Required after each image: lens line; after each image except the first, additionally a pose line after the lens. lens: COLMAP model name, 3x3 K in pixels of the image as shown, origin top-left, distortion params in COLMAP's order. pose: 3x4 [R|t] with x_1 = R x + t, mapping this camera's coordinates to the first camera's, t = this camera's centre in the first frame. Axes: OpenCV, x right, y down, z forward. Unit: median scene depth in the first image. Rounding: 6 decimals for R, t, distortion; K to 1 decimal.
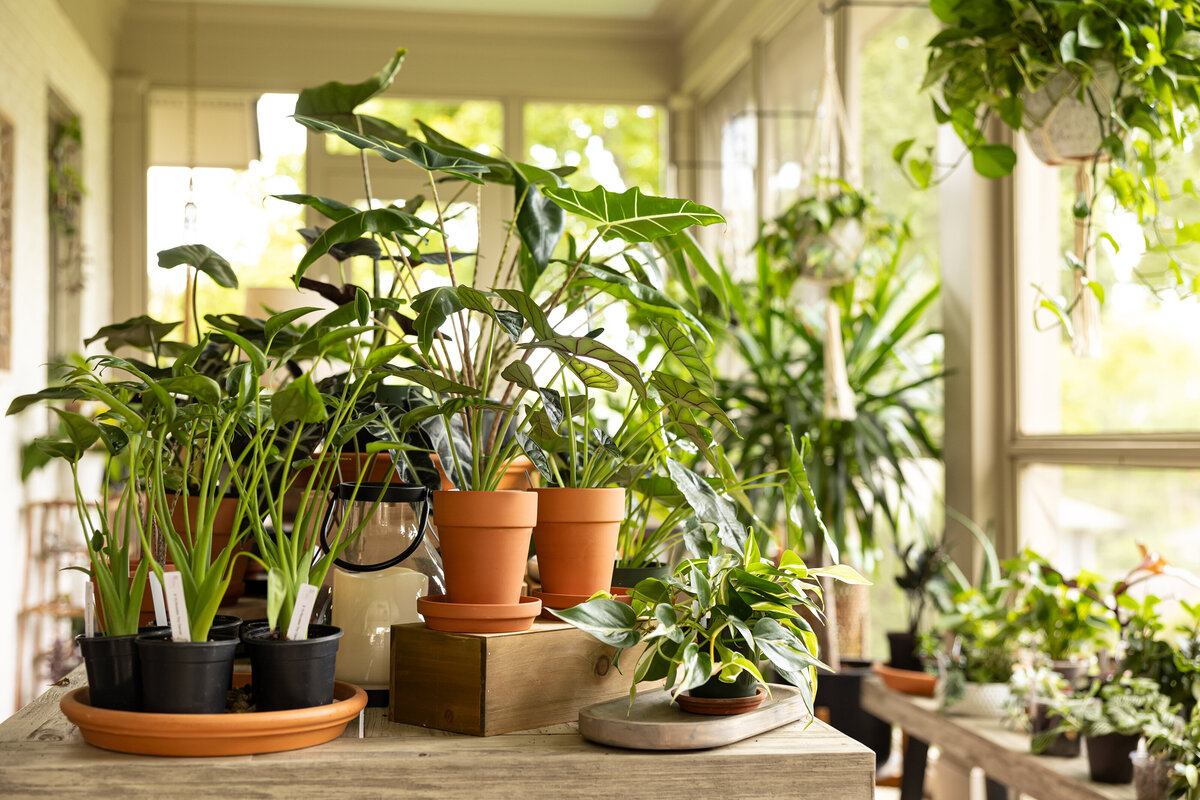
lens RADIAL K [[1592.1, 0, 593.8], [0, 1592.1, 400.5], [0, 0, 1]] dist [0.001226, 0.000000]
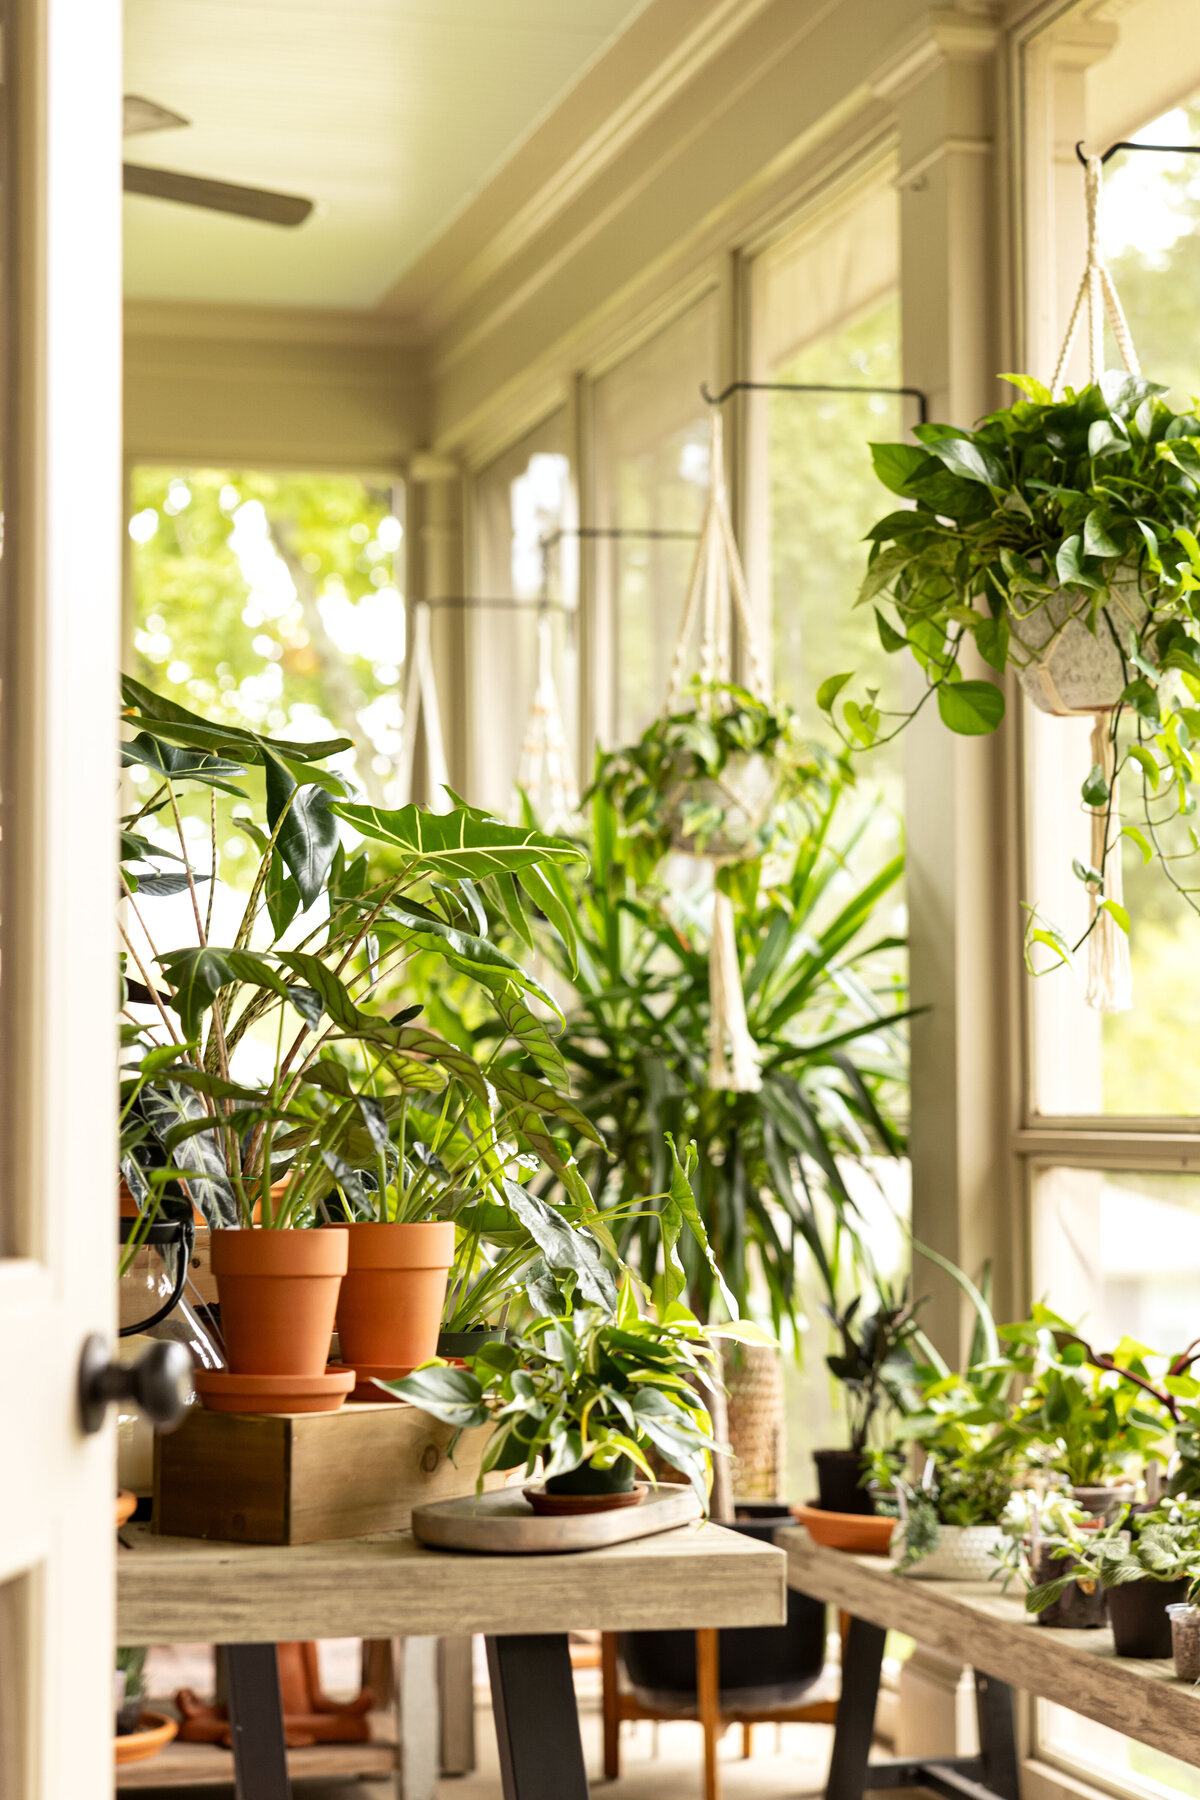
lens RADIAL K [[3418.7, 0, 606.3], [0, 3418.7, 895.9], [0, 0, 1]] dist [-0.051340, 0.000000]
pose [[0.993191, 0.002094, 0.116483, -0.062656], [0.001810, 0.999440, -0.033406, -0.028646], [-0.116488, 0.033389, 0.992631, -0.389132]]
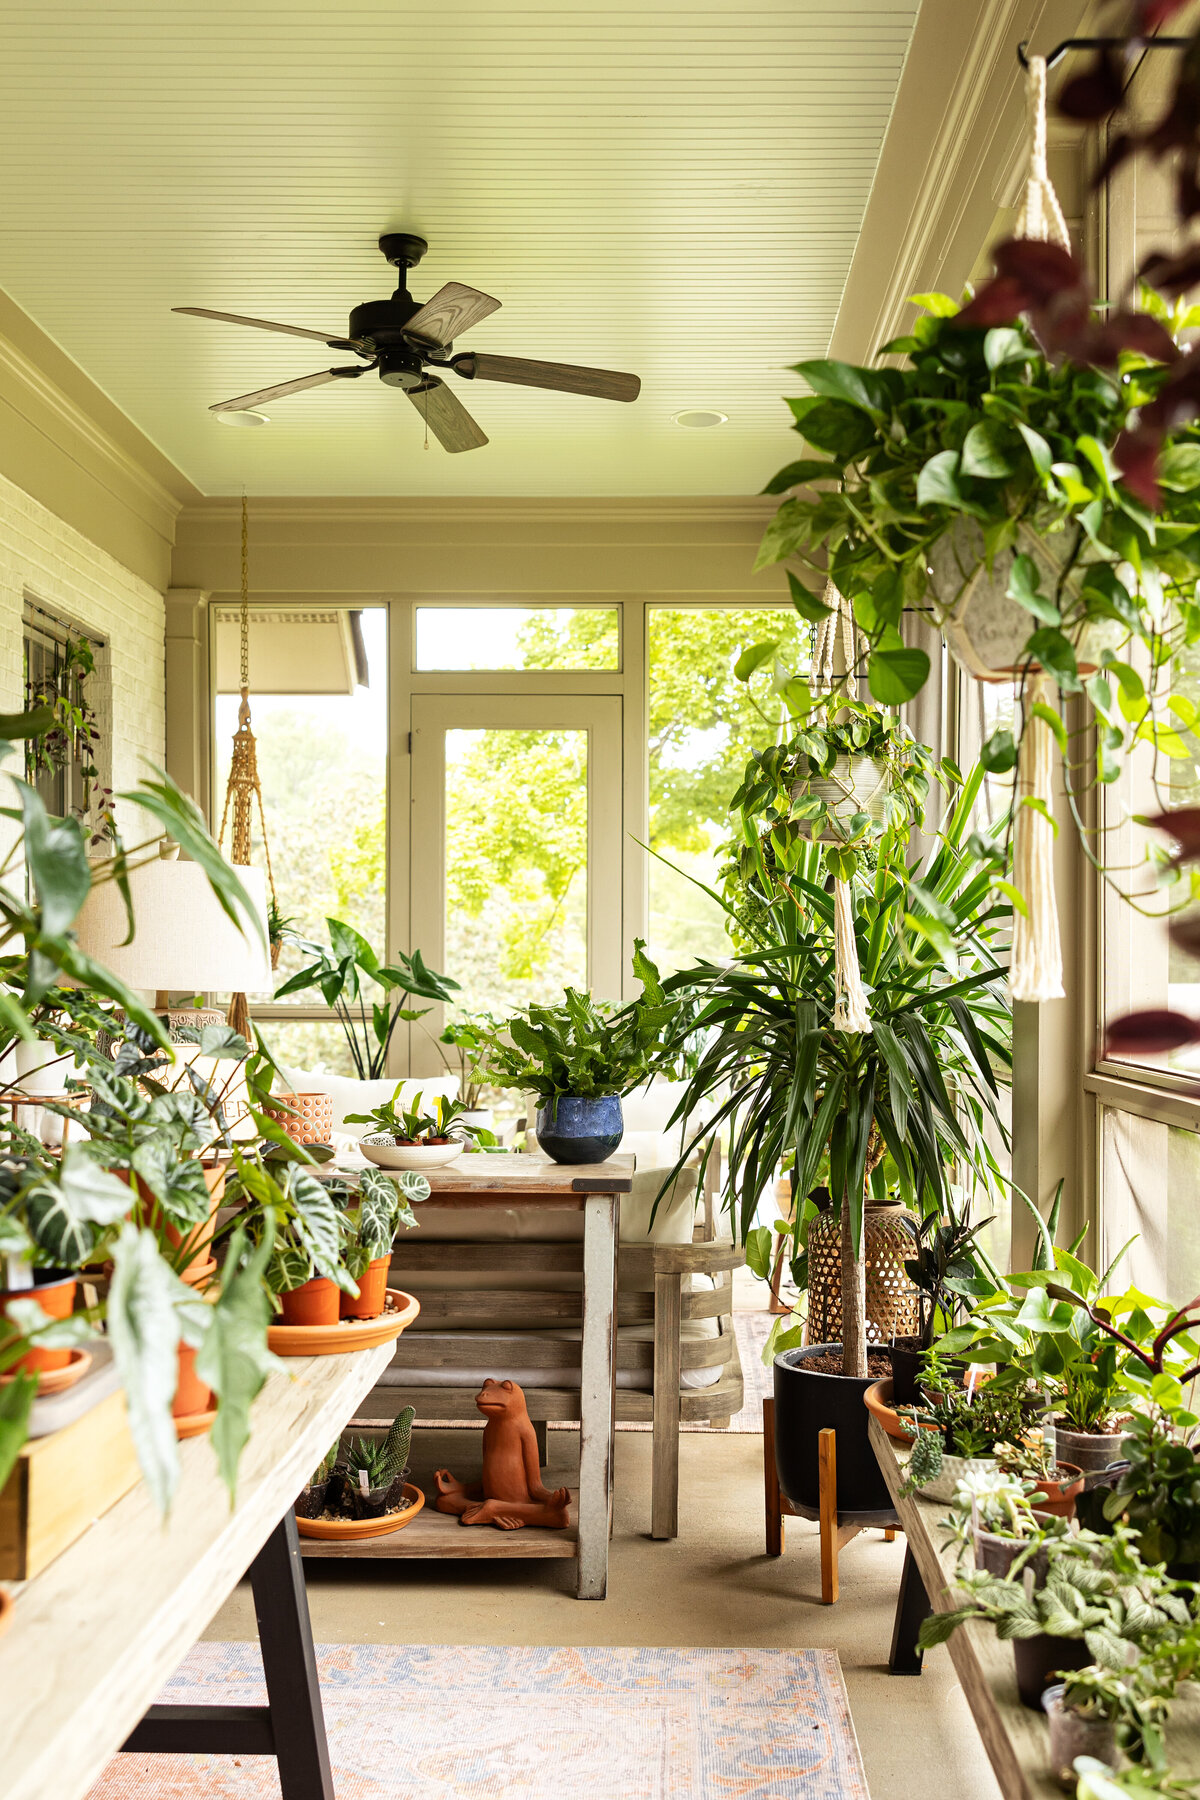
lens RADIAL K [[1700.3, 0, 629.5], [0, 1700.3, 996.1], [0, 0, 1]] dist [-0.003796, 0.000000]
pose [[0.989141, 0.003159, -0.146935, 0.261800], [0.002633, 0.999228, 0.039209, -0.056219], [0.146945, -0.039170, 0.988369, 0.349961]]
